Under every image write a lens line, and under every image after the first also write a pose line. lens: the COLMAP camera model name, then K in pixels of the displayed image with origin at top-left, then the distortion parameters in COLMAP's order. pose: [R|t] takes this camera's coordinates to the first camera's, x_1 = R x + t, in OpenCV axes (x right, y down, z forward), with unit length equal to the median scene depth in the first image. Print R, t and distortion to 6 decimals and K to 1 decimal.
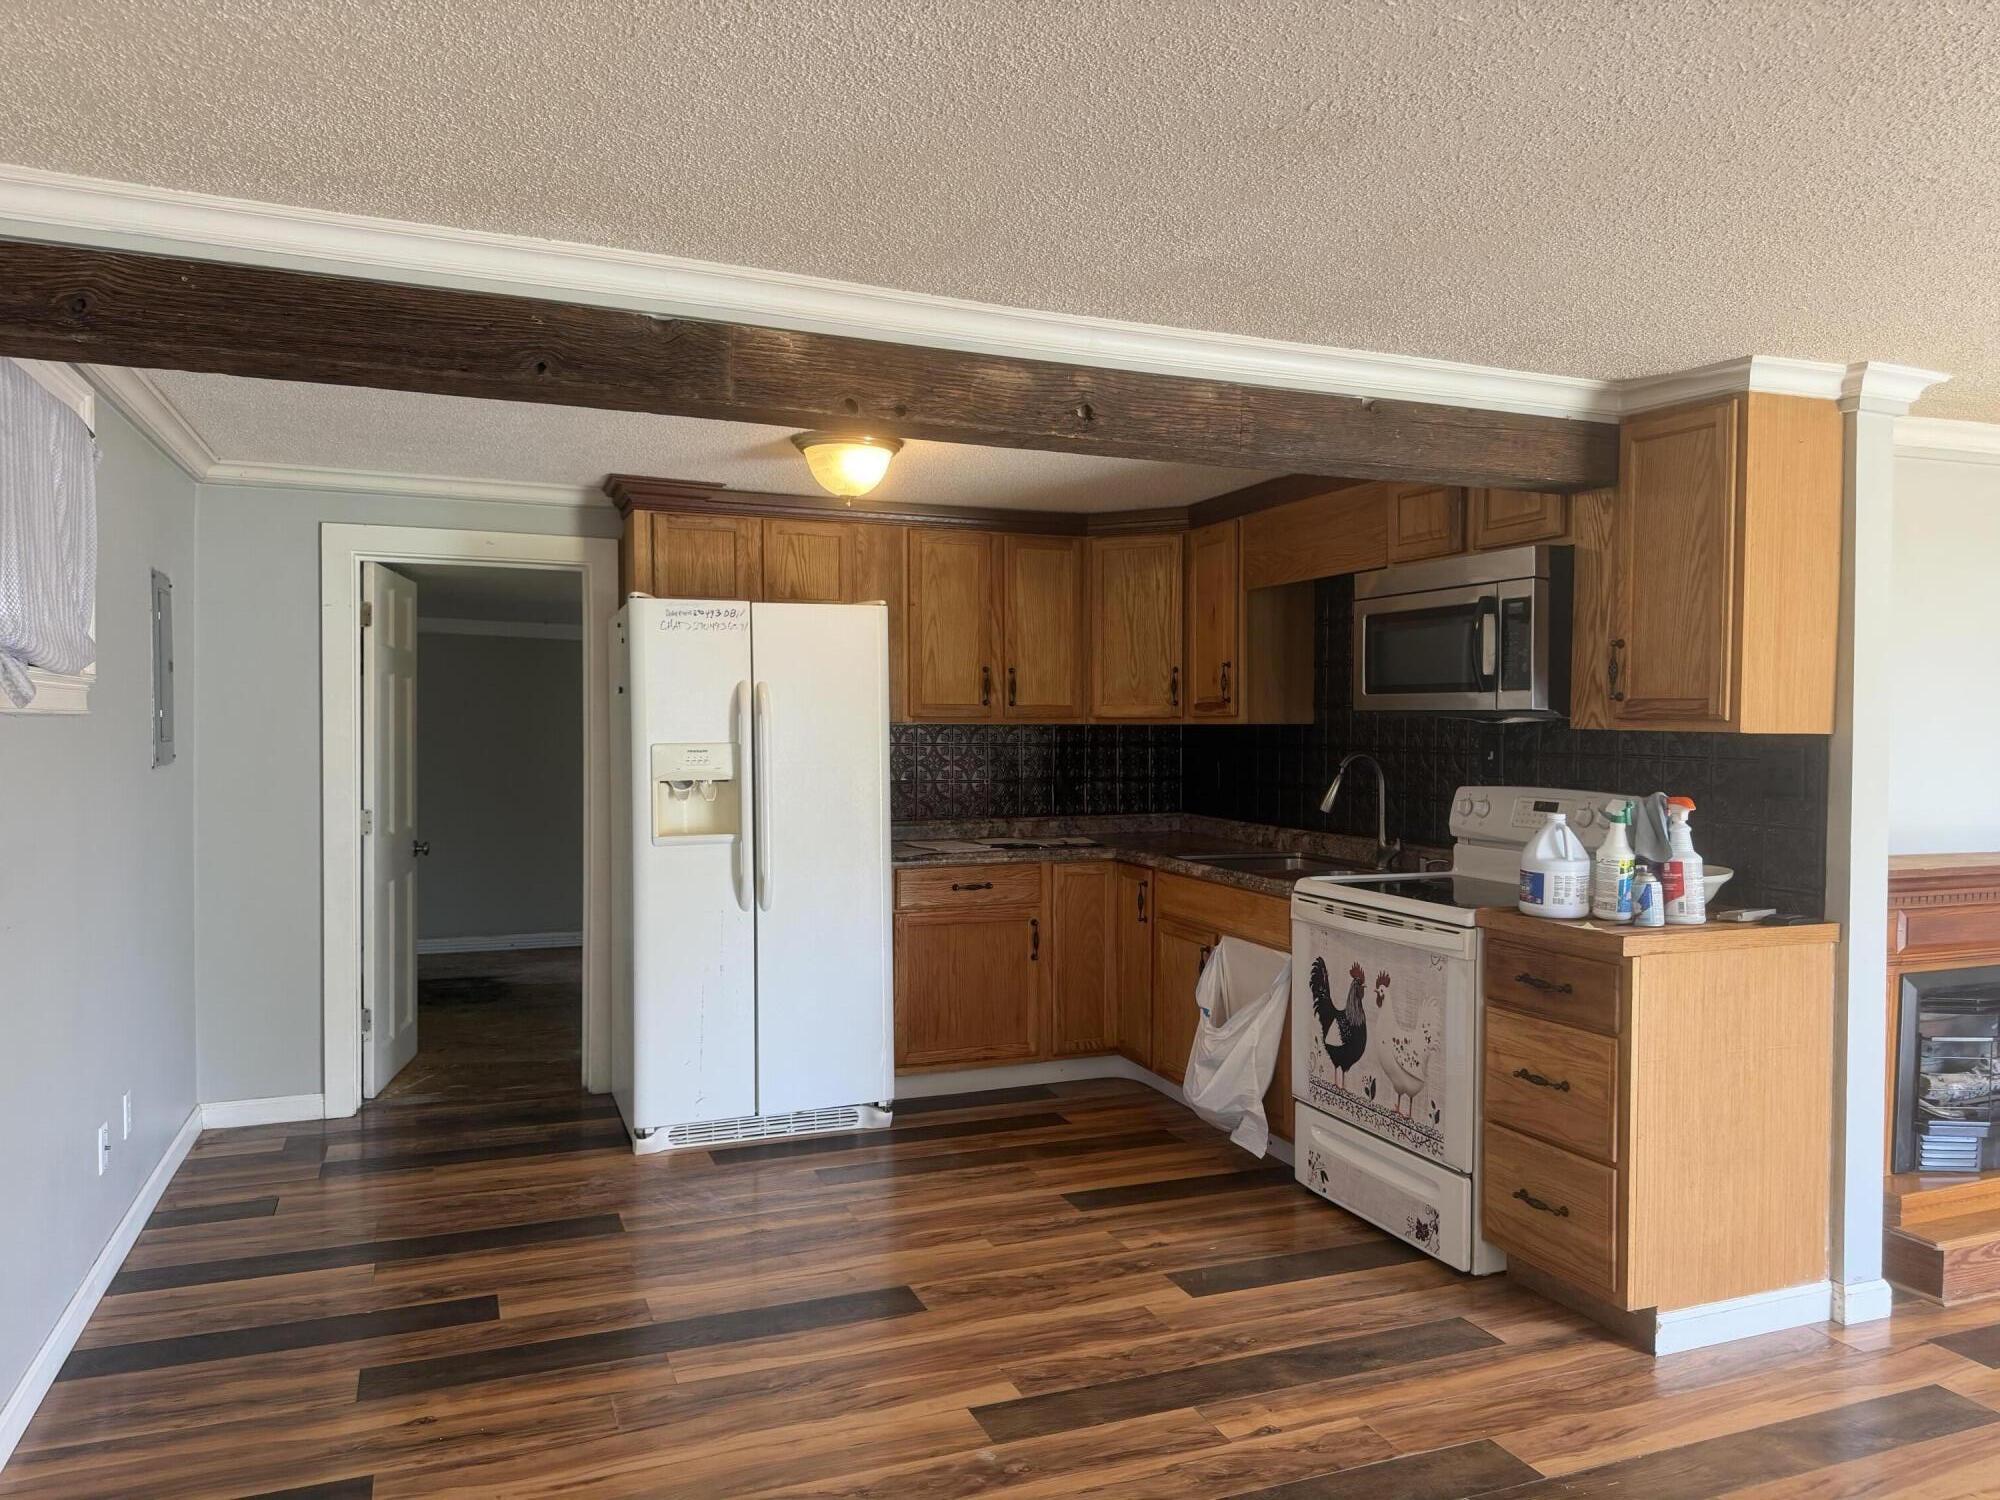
lens RADIAL K [[1404.7, 0, 1000.0], [0, 1404.7, 750.0], [0, 0, 1]] dist [0.024424, -0.029701]
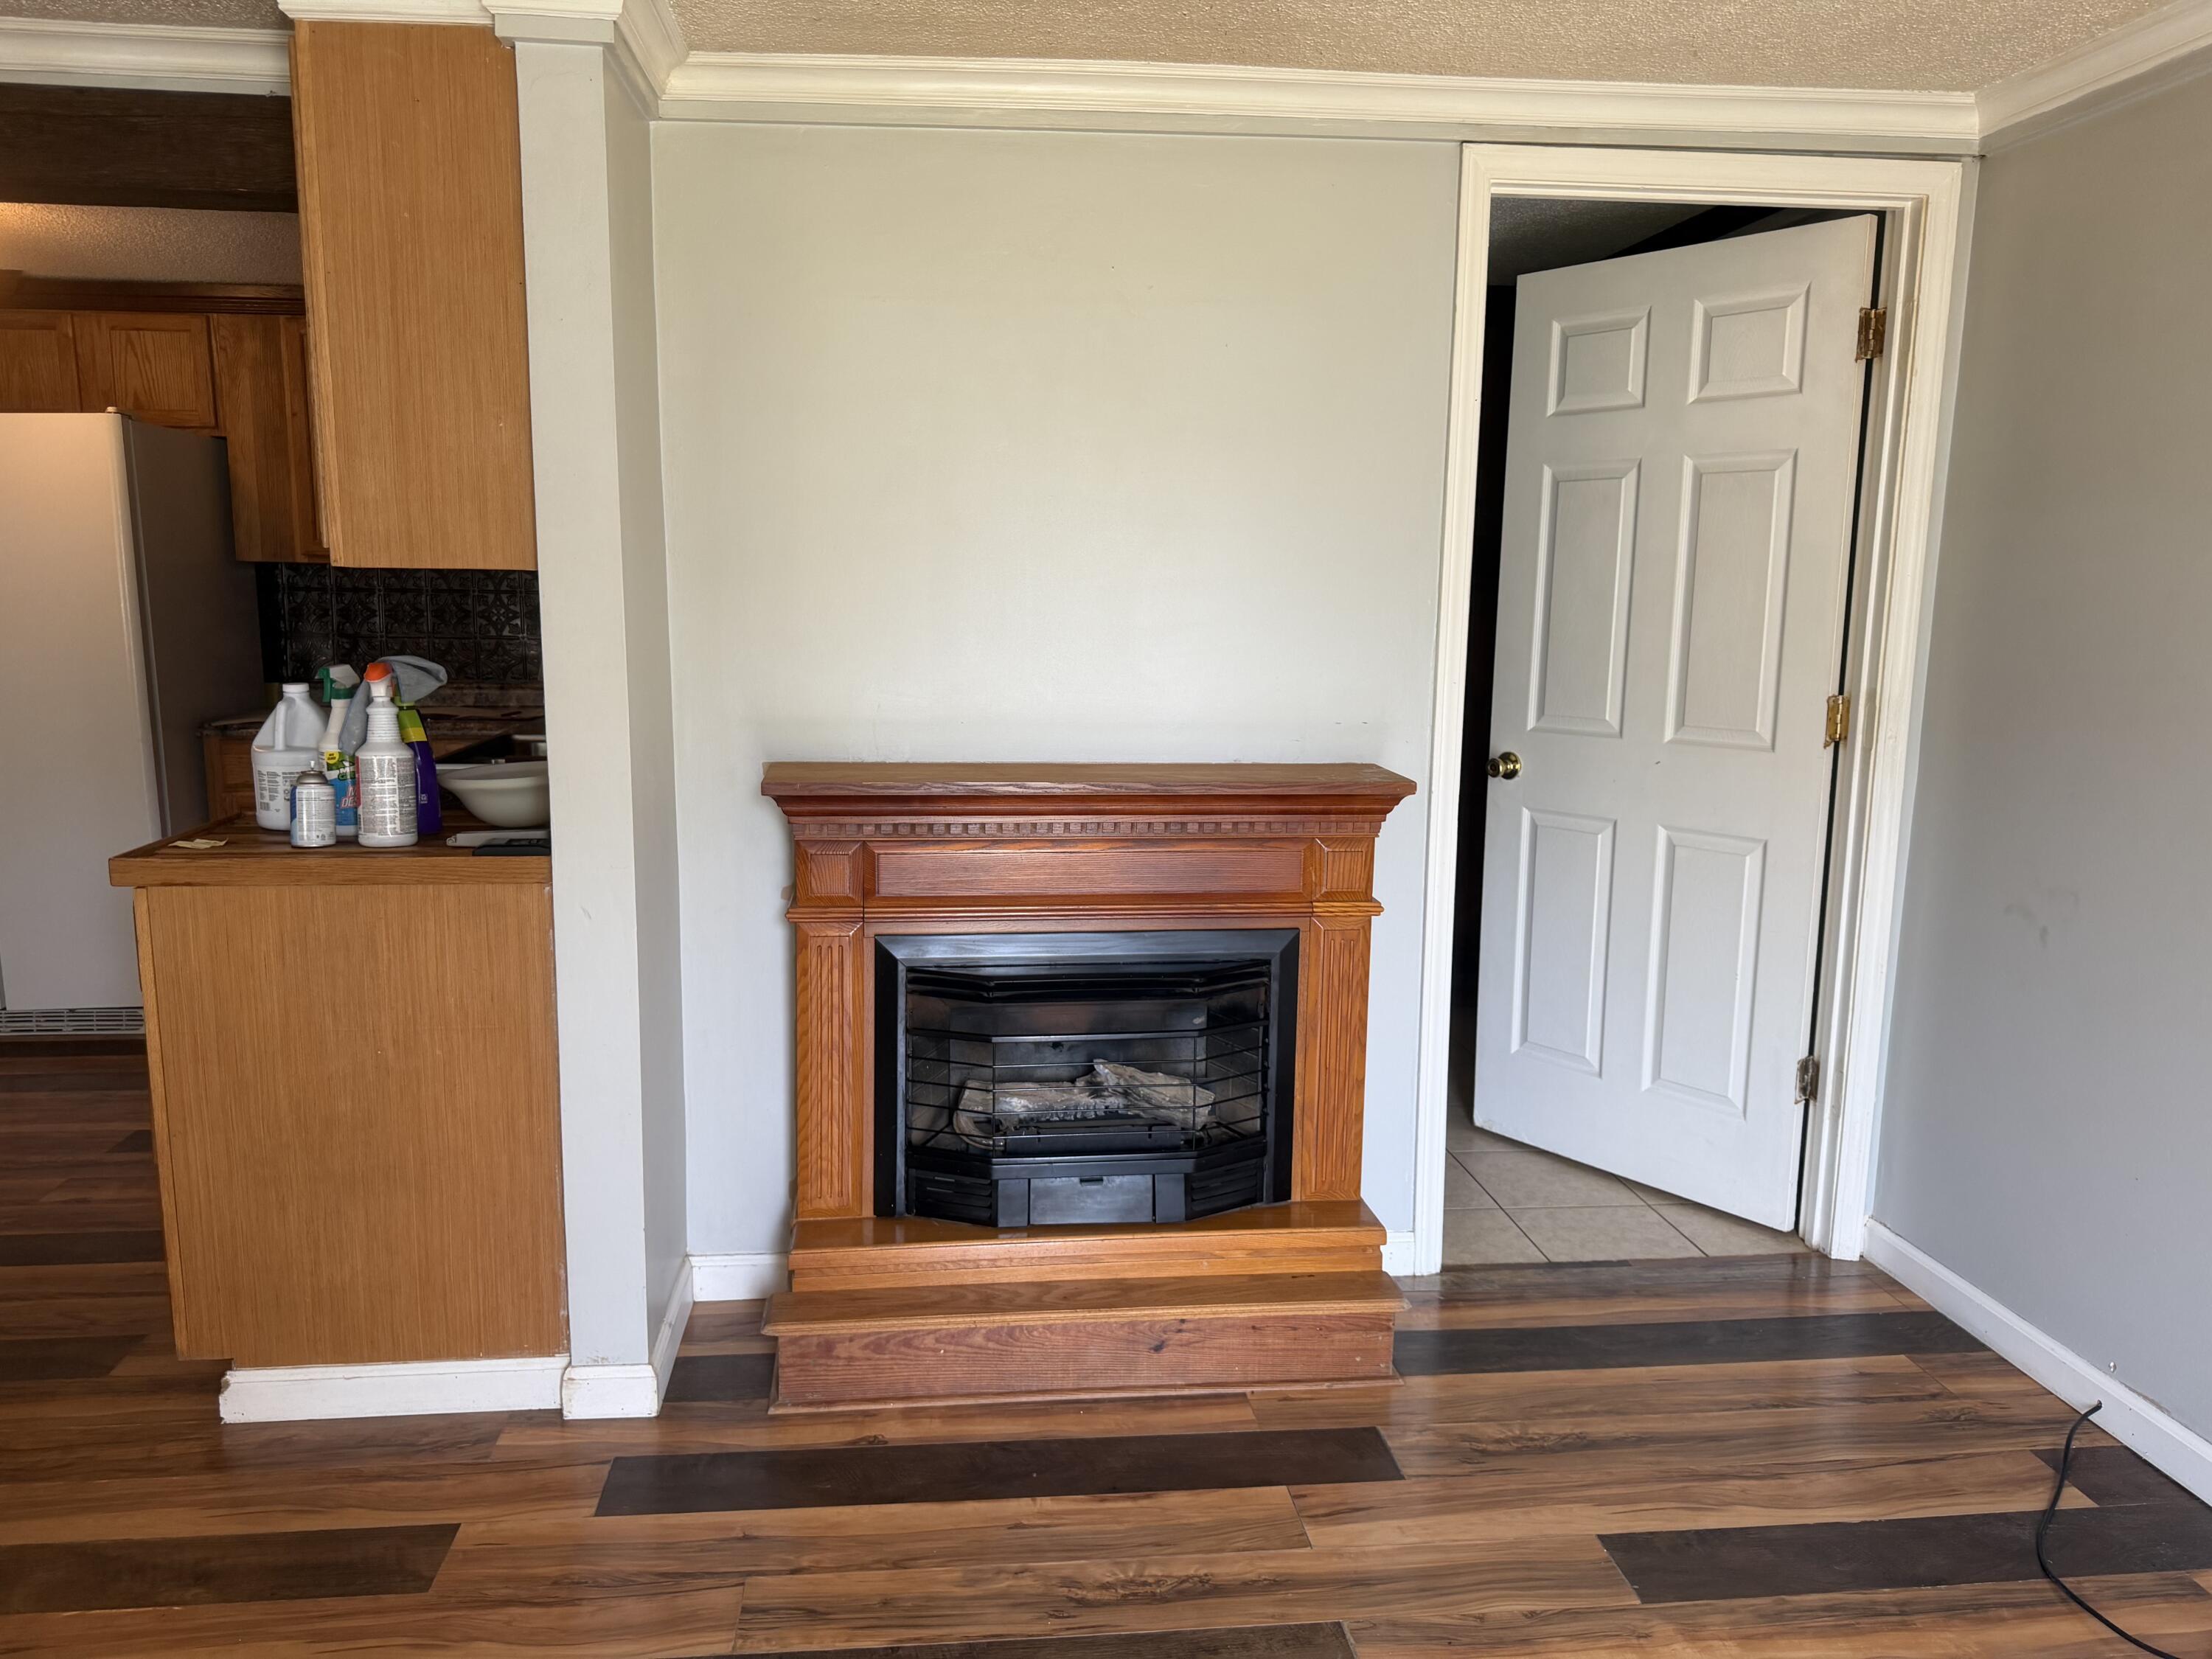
lens RADIAL K [[1553.6, 0, 1106.0], [0, 1553.6, 829.5], [0, 0, 1]] dist [0.024424, -0.029701]
pose [[0.966955, 0.050658, -0.249863, 1.081872], [-0.016042, 0.990208, 0.138678, 0.002480], [0.254441, -0.130087, 0.958299, 0.372217]]
